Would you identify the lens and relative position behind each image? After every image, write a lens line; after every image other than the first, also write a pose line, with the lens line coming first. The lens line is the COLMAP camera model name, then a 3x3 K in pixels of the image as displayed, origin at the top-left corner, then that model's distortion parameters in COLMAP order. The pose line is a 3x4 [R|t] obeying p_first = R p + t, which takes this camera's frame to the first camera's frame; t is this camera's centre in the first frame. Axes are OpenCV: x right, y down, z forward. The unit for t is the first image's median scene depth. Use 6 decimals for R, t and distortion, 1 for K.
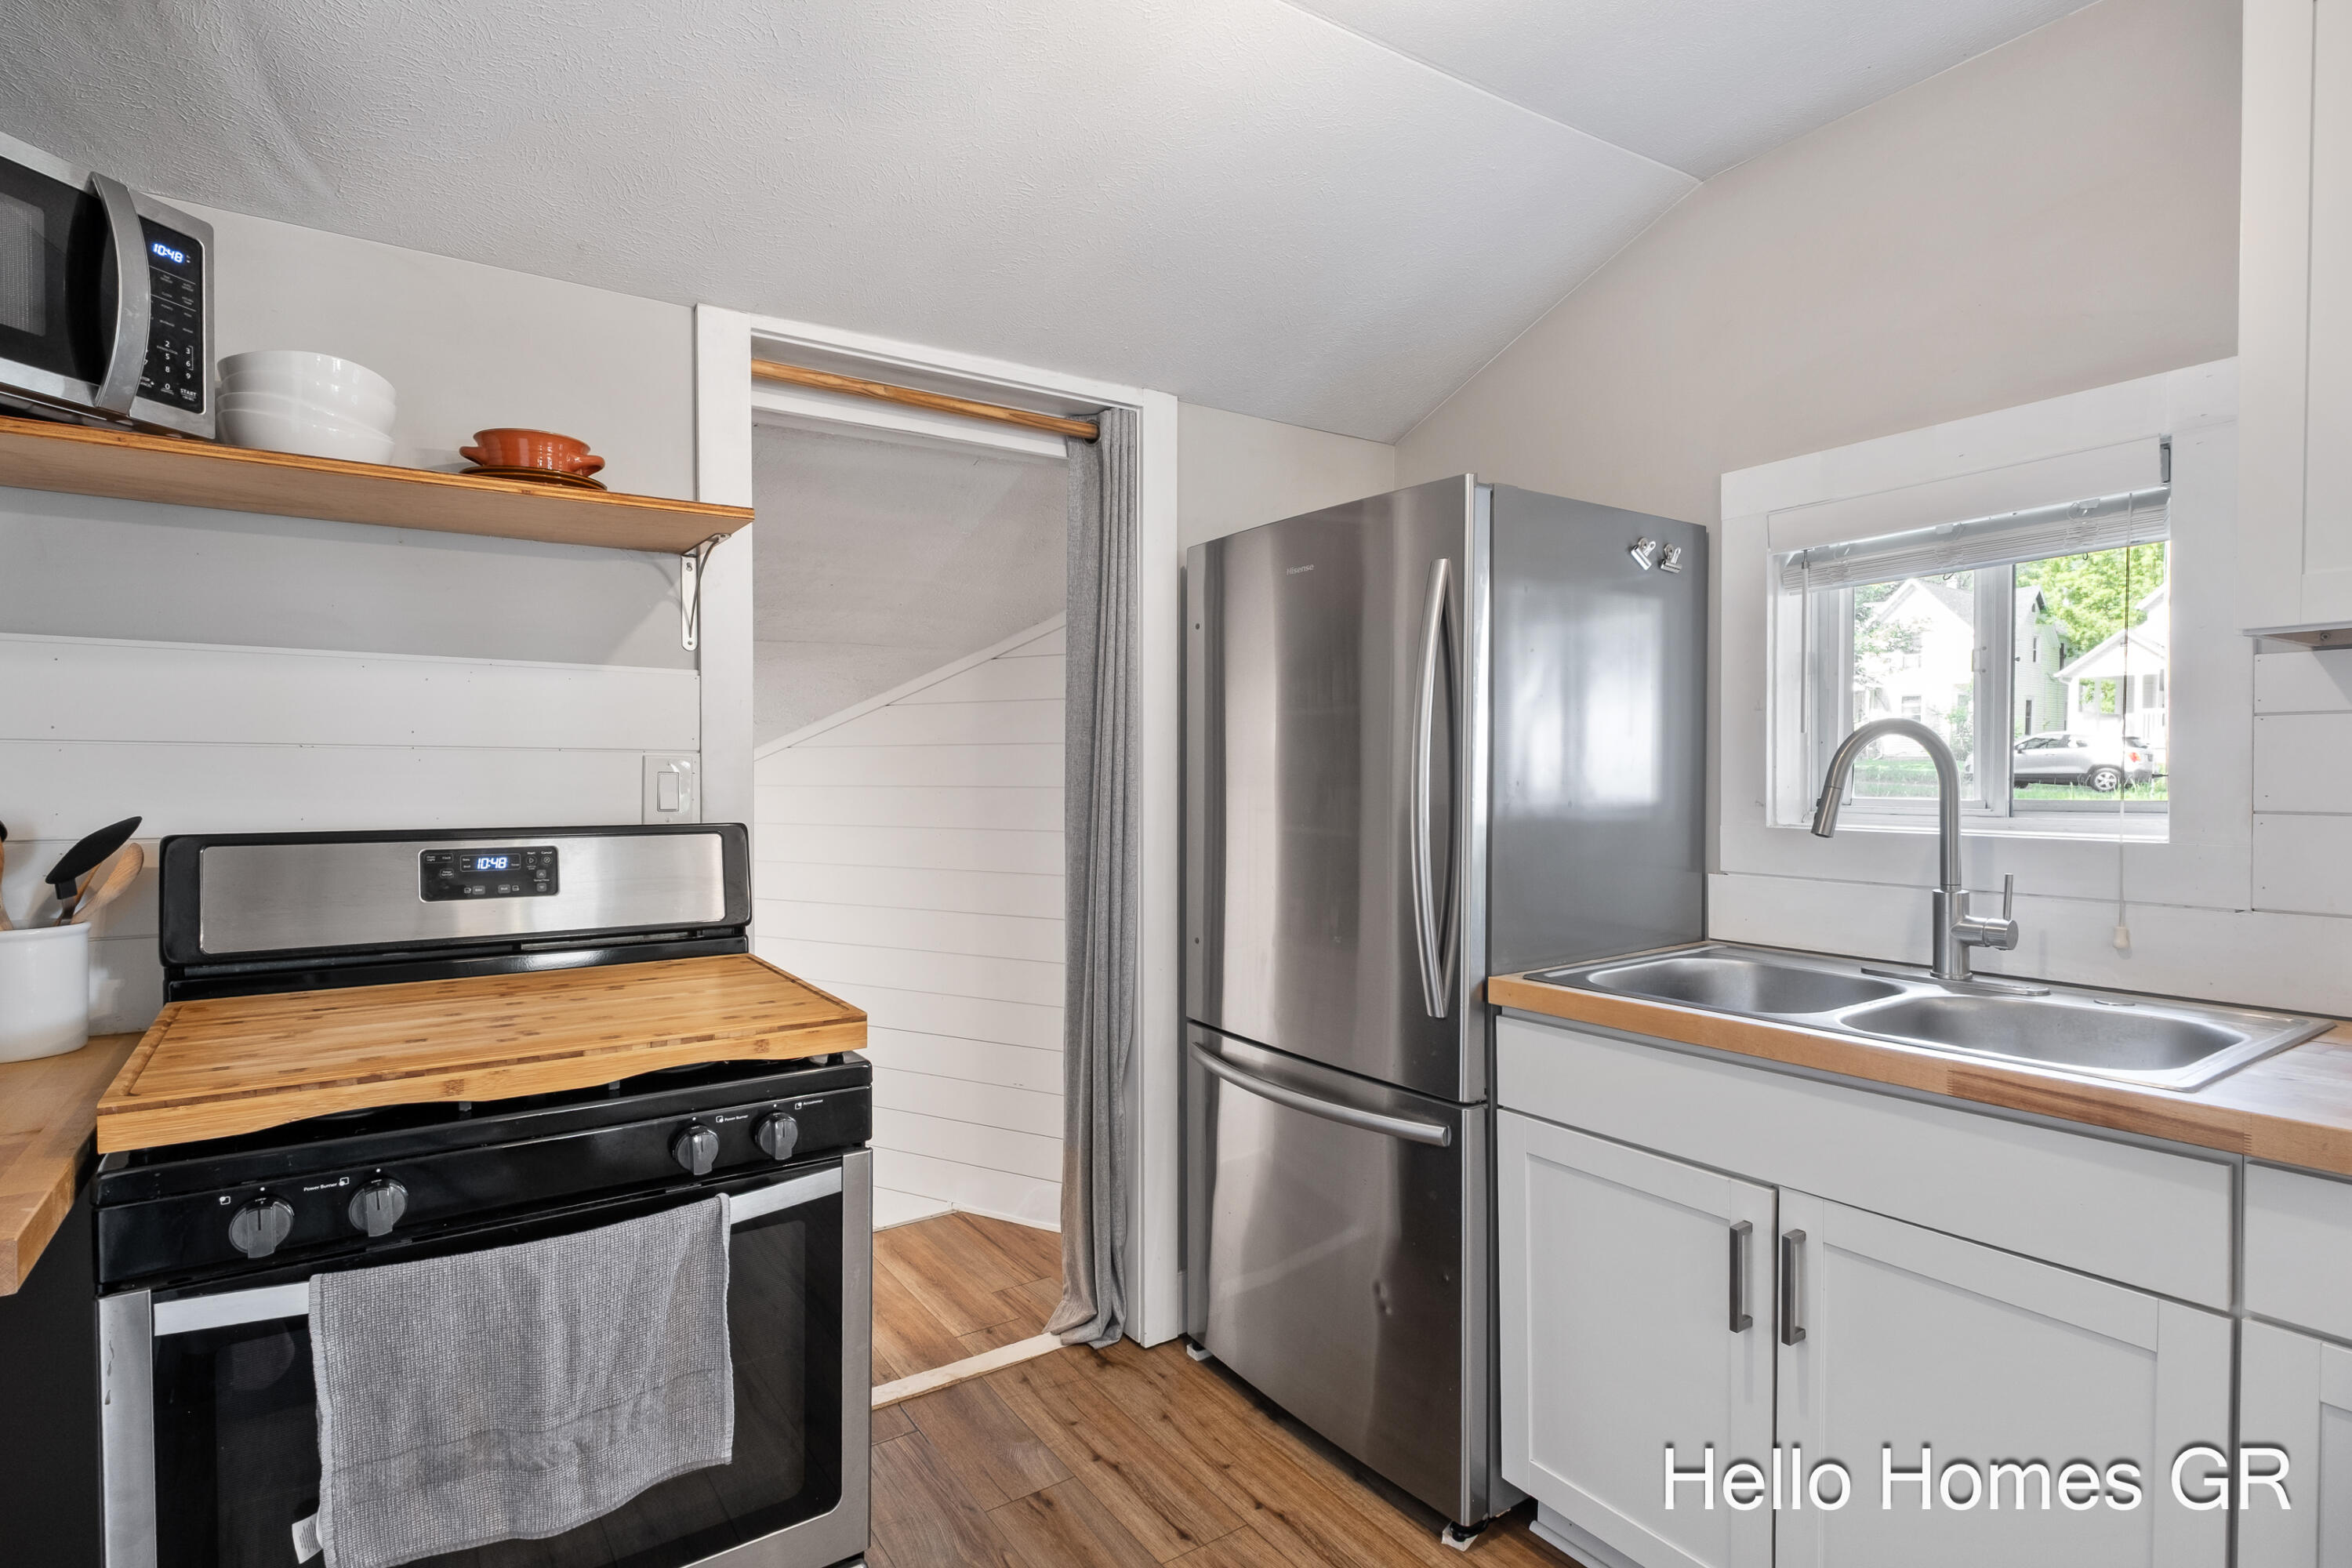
lens RADIAL K [[1146.9, 0, 1170.3], [0, 1146.9, 787.0], [0, 0, 1]] dist [0.010708, -0.001545]
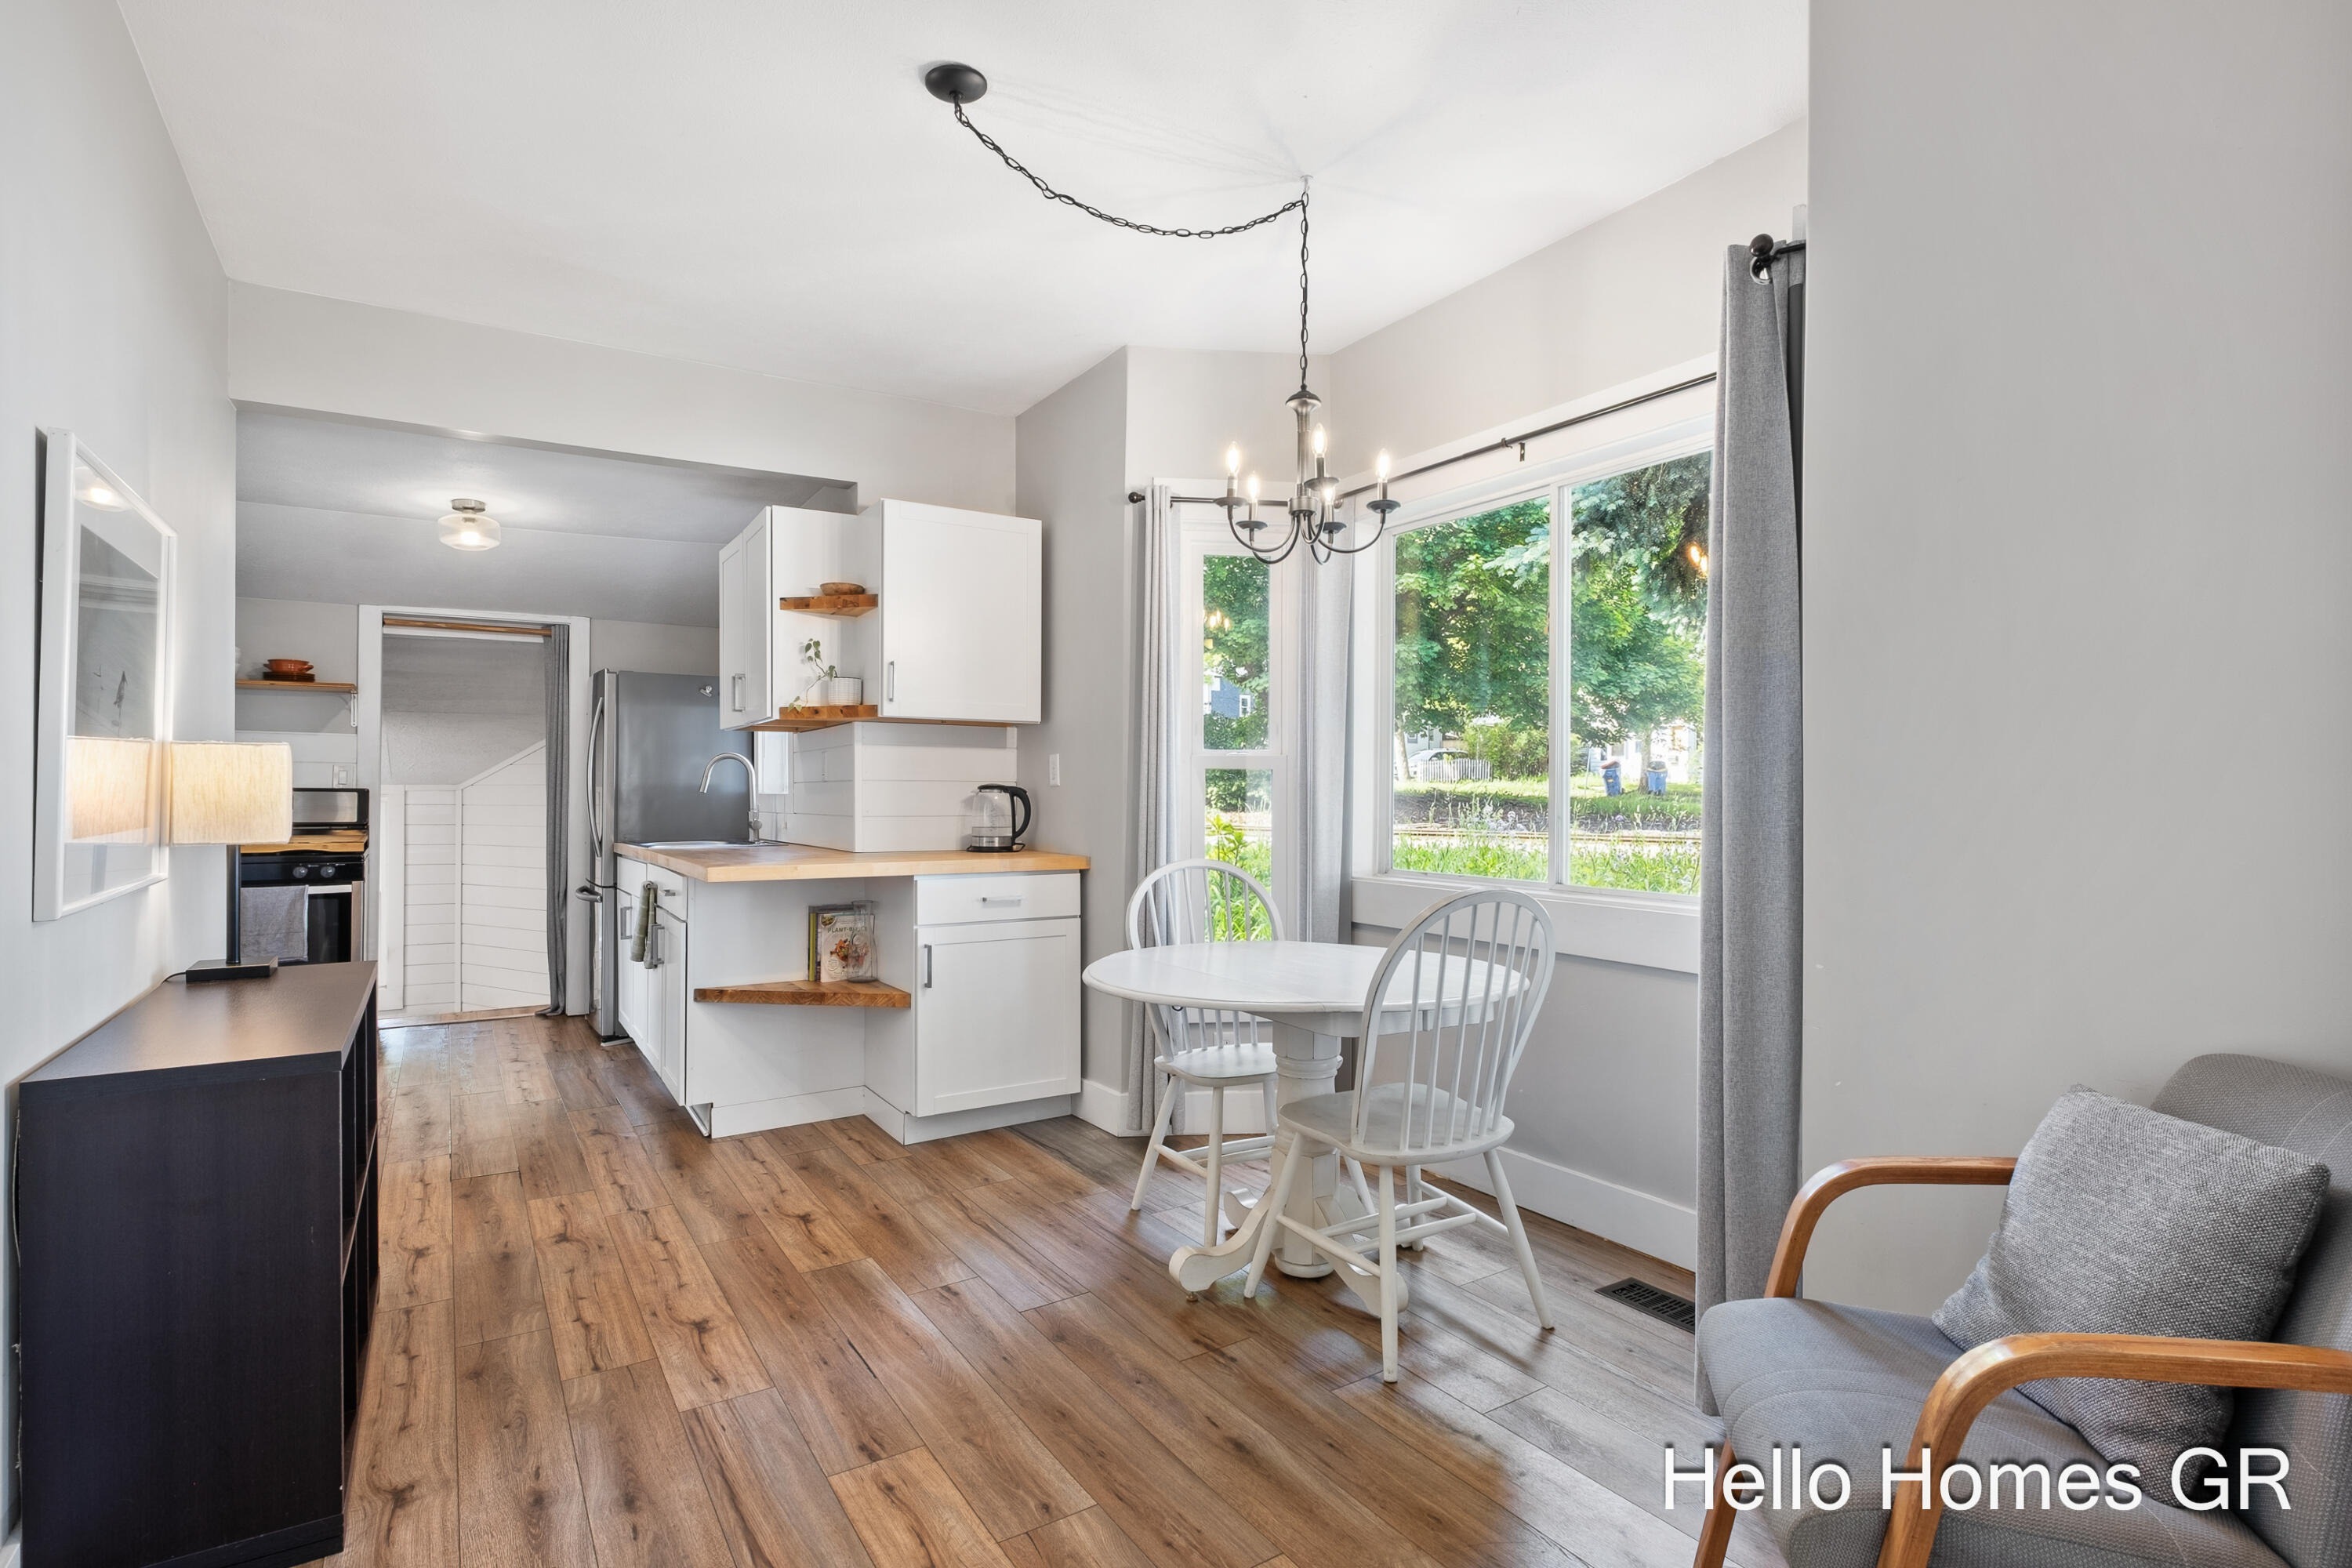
lens RADIAL K [[1110.8, 0, 1184.3], [0, 1110.8, 778.0], [0, 0, 1]] dist [-0.009920, 0.000021]
pose [[0.999737, 0.002714, -0.022754, 1.846091], [-0.003333, 0.999625, -0.027189, 0.078484], [0.022672, 0.027258, 0.999371, -1.815457]]
